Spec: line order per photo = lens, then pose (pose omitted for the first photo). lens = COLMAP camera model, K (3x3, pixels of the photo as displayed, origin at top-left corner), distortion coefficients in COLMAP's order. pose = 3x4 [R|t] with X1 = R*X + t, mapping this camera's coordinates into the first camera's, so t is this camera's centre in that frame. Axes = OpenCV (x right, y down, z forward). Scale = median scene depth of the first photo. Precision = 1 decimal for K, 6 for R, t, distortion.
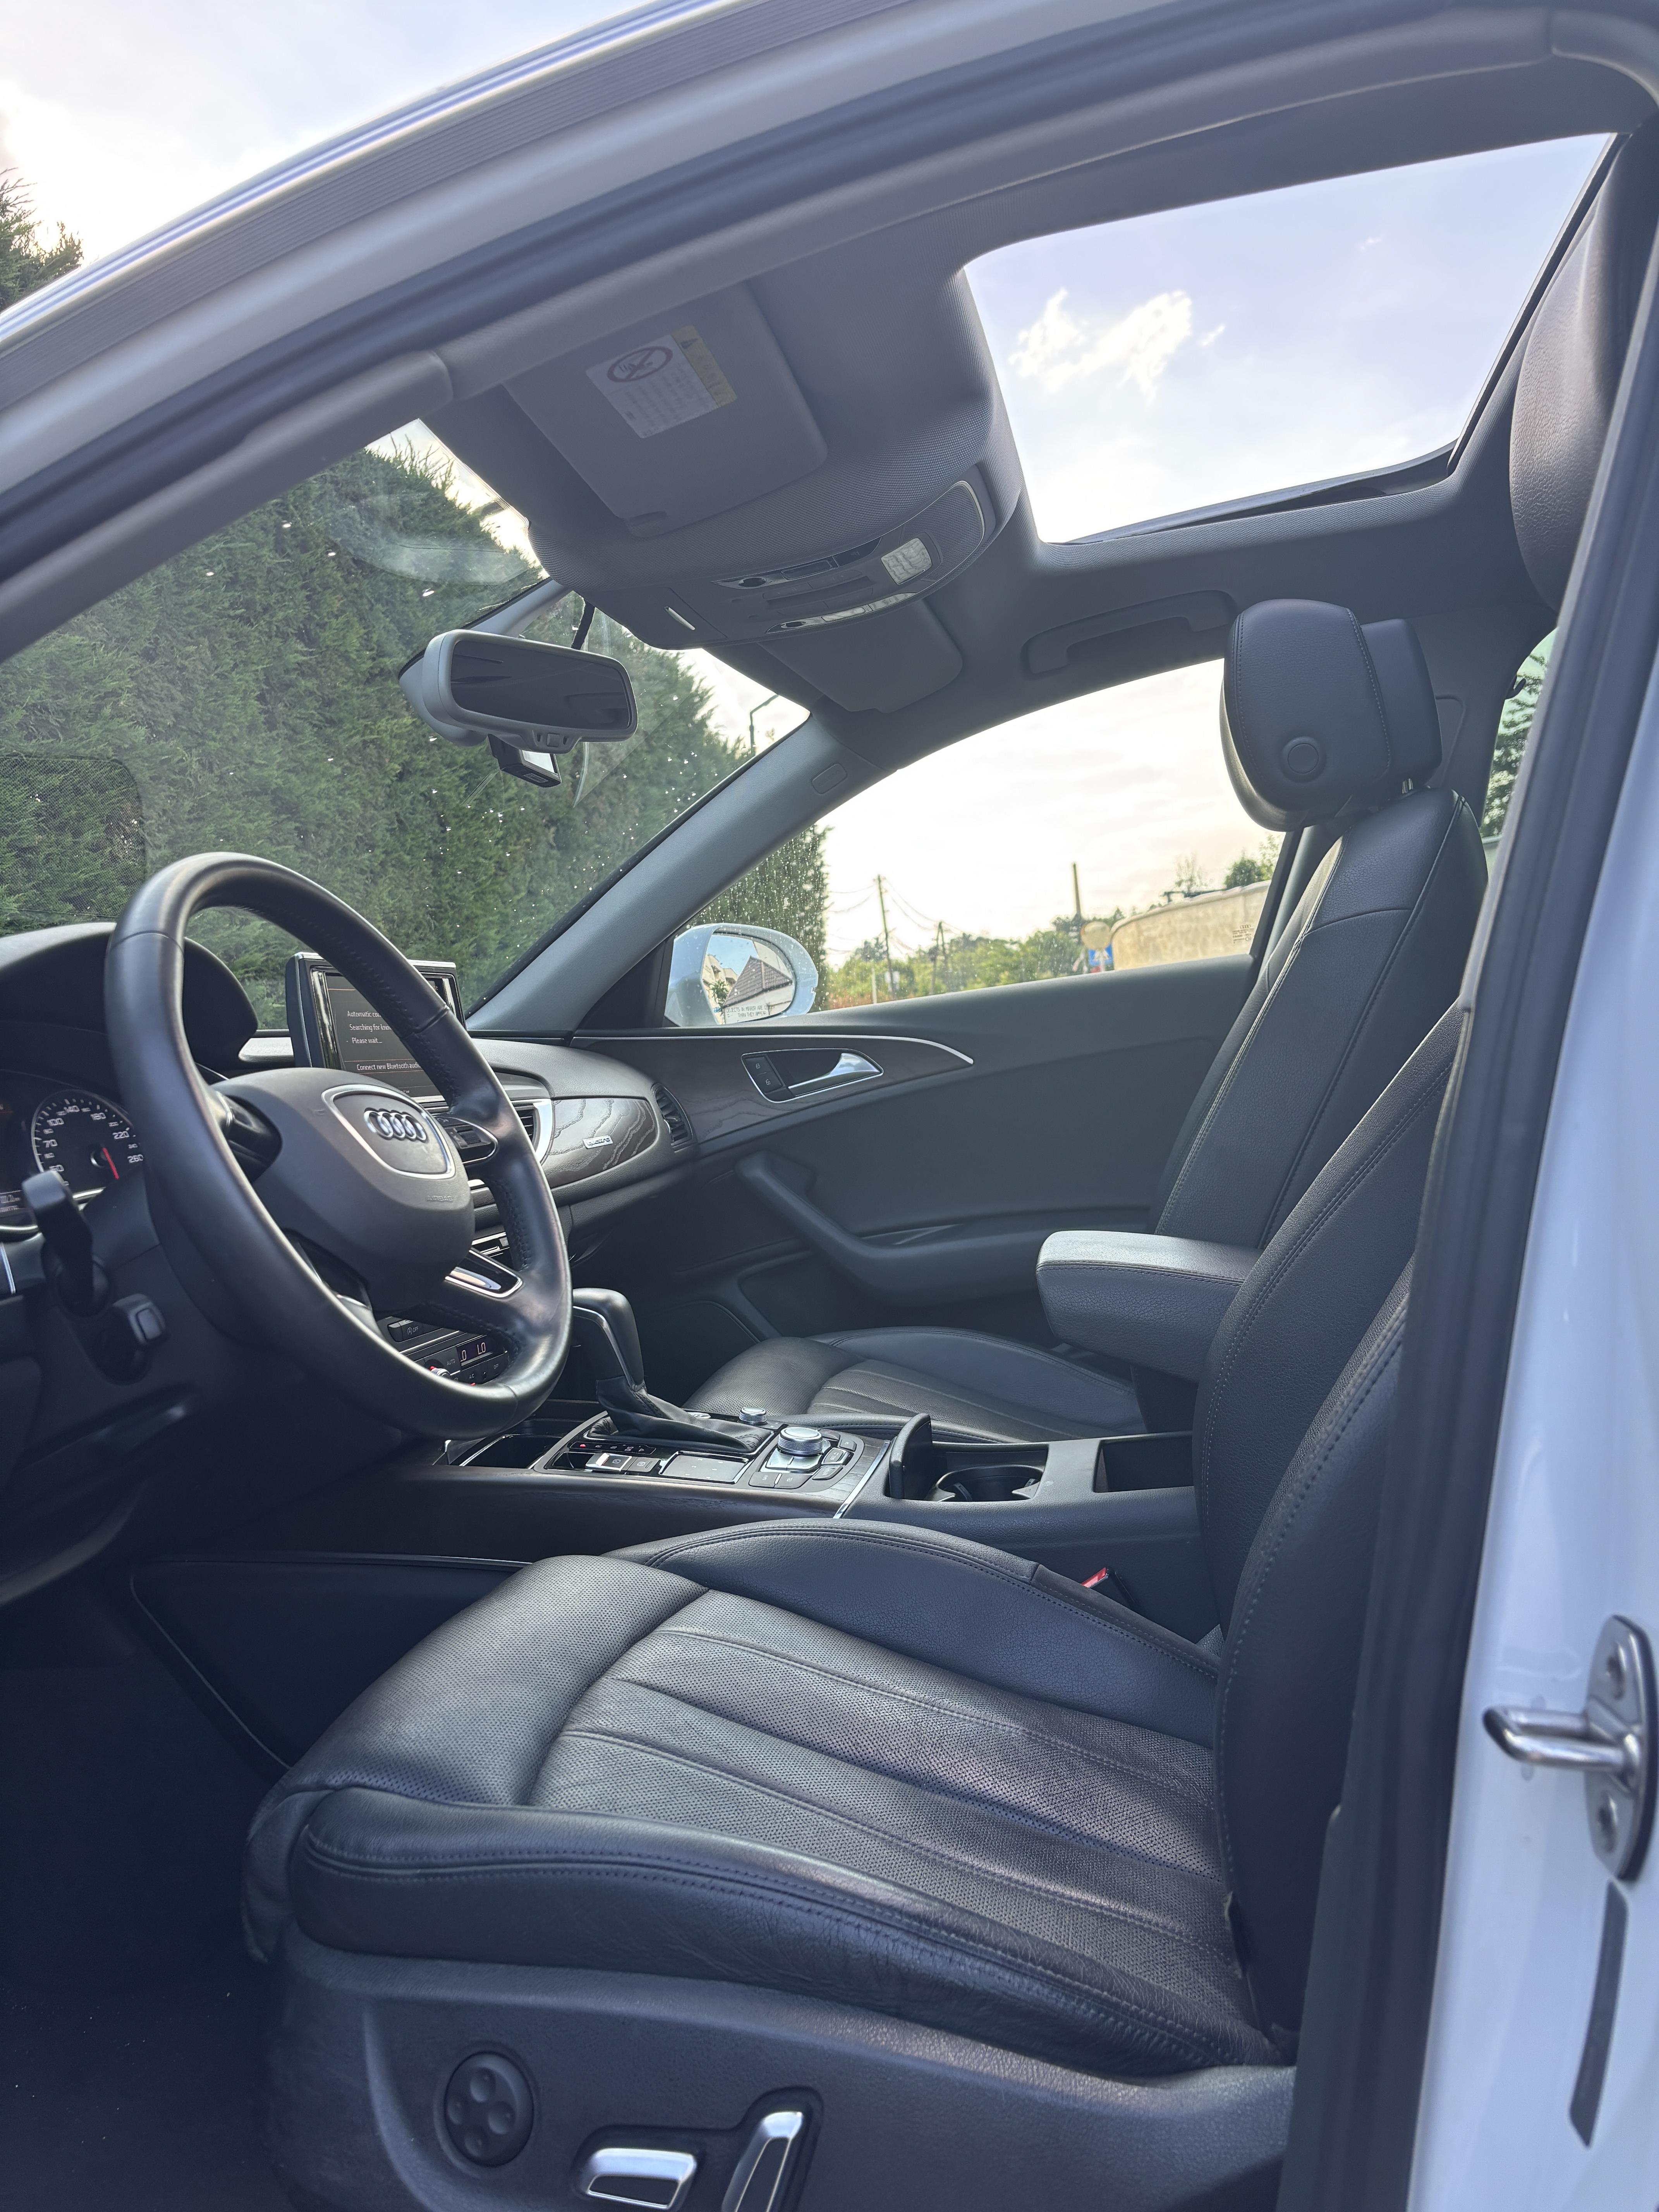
lens RADIAL K [[1690.9, 0, 816.3], [0, 1690.9, 1138.6], [0, 0, 1]] dist [0.057685, -0.074932]
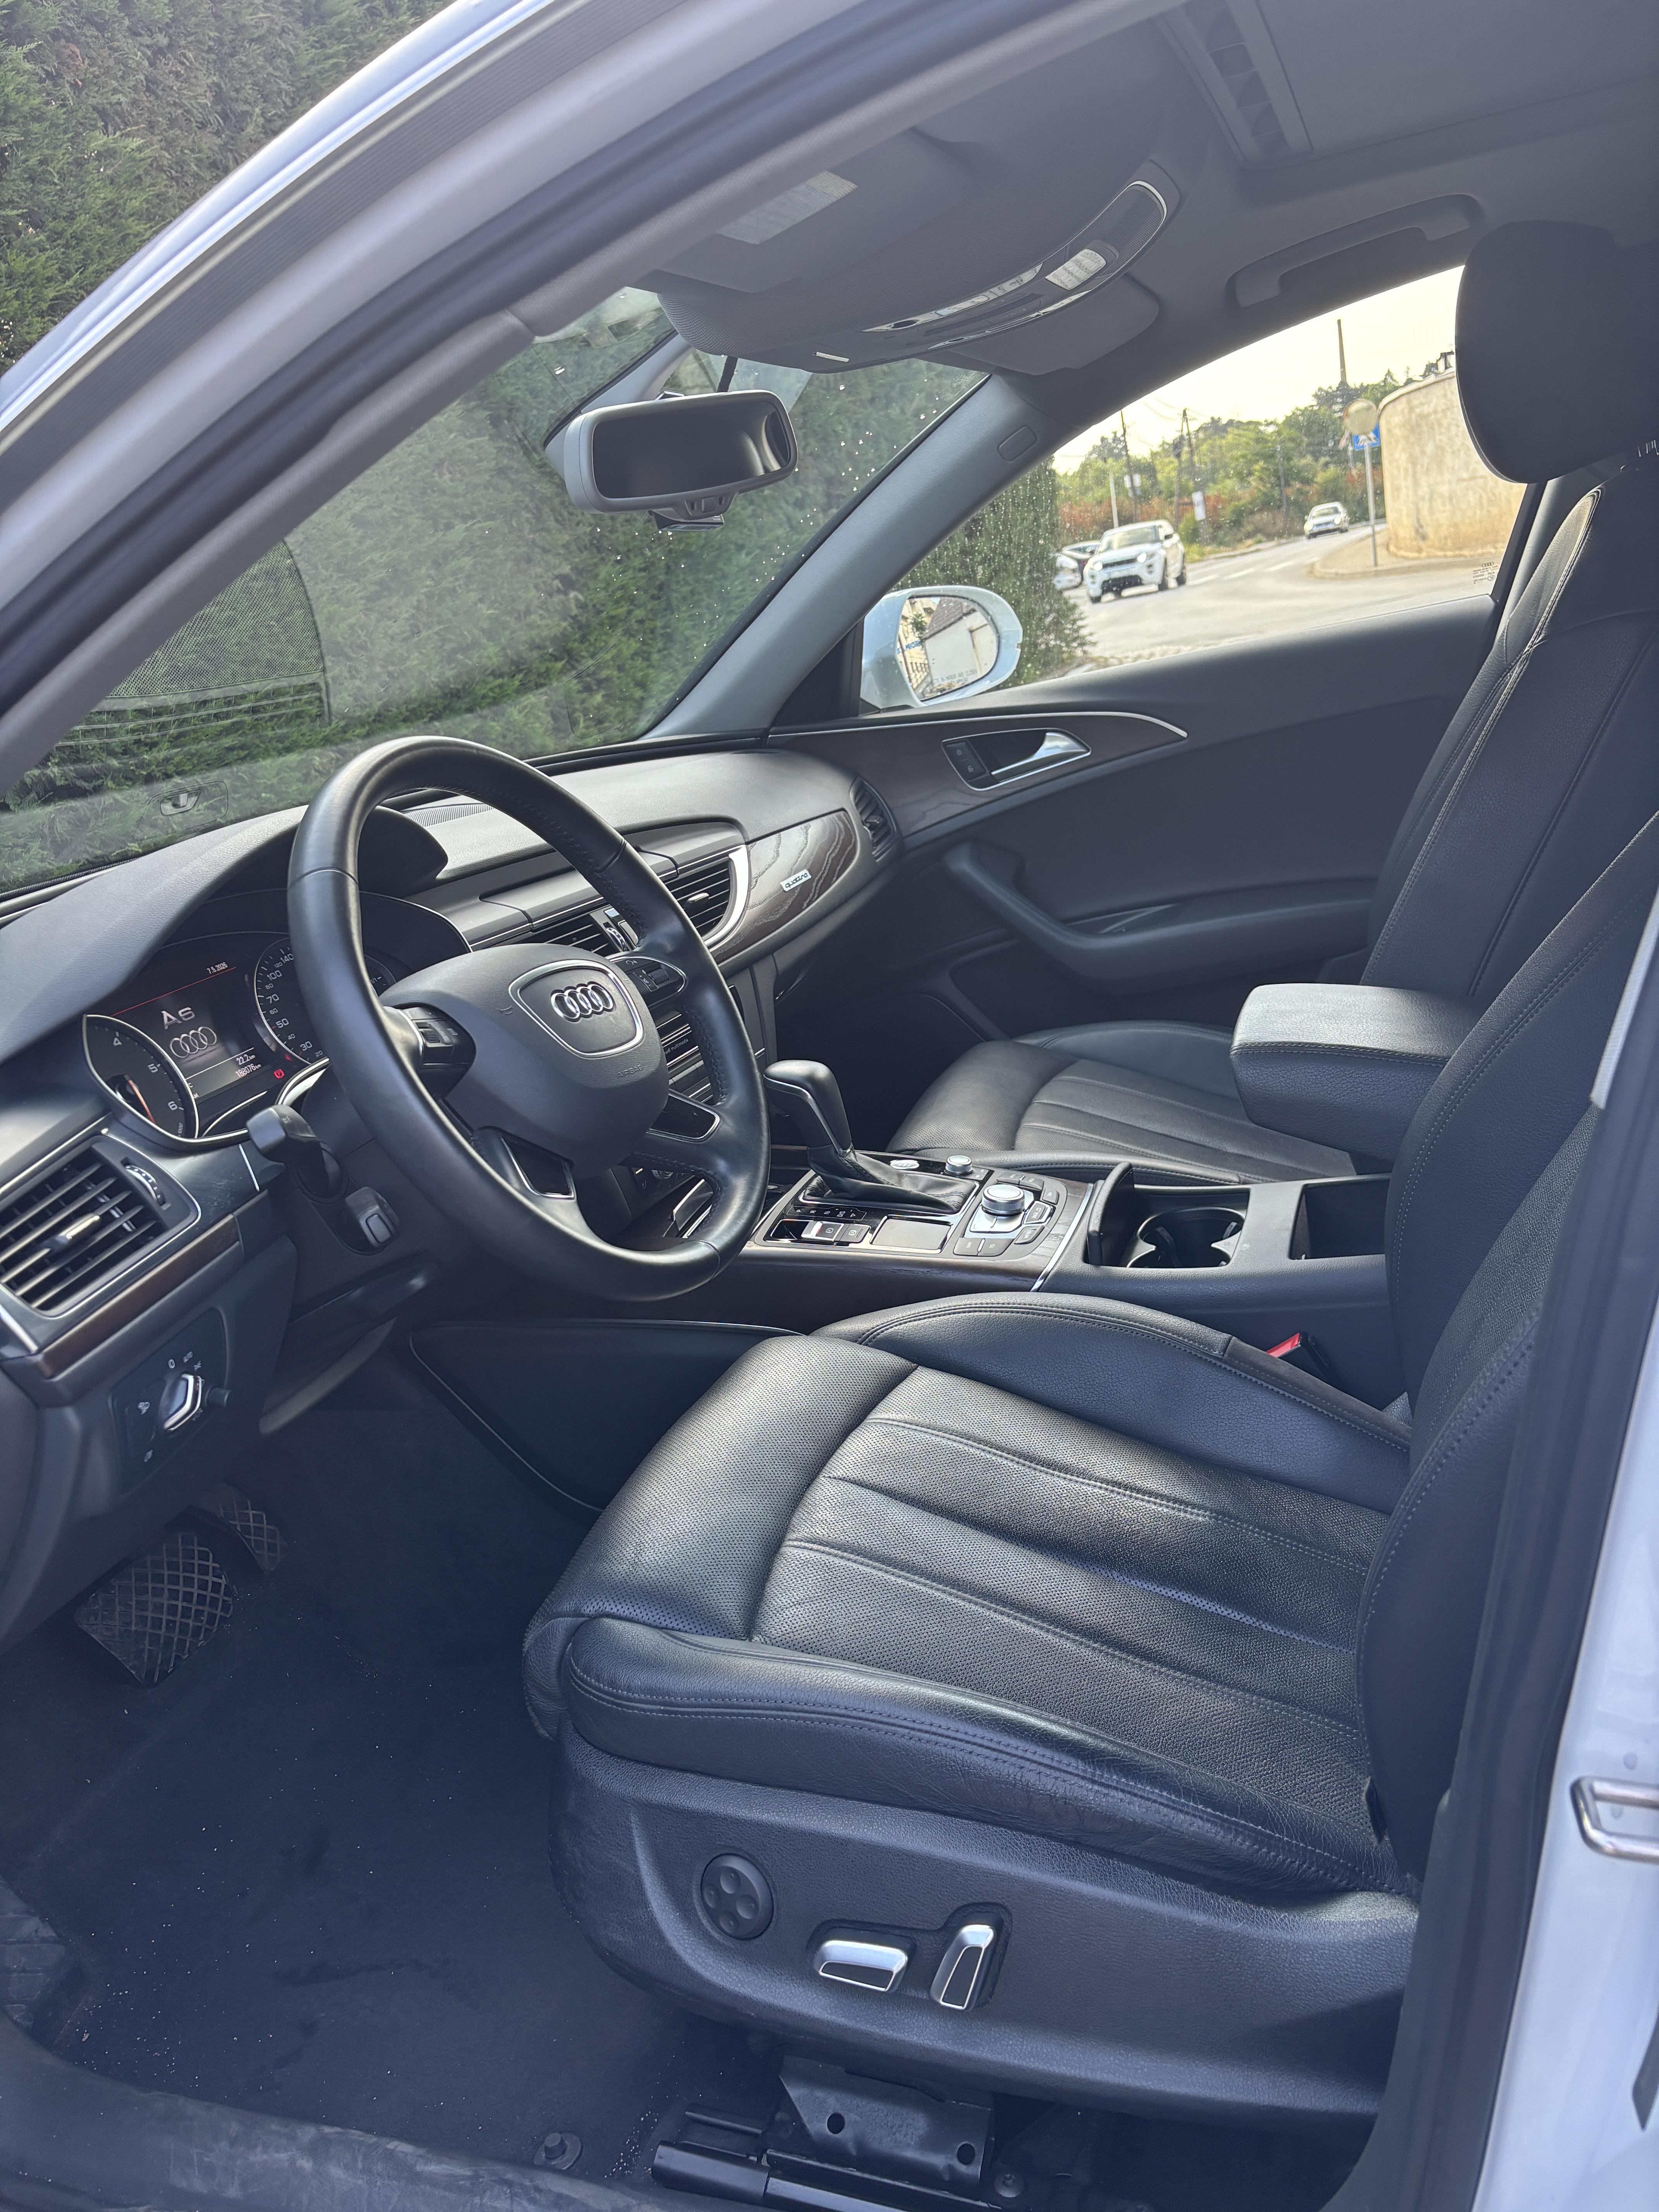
lens RADIAL K [[1686.1, 0, 839.4], [0, 1686.1, 1141.4], [0, 0, 1]] dist [0.147233, -0.332994]
pose [[0.989639, -0.034825, -0.139288, 0.038161], [0.072552, 0.958459, 0.275850, -0.155253], [0.123895, -0.283098, 0.951055, 0.007916]]
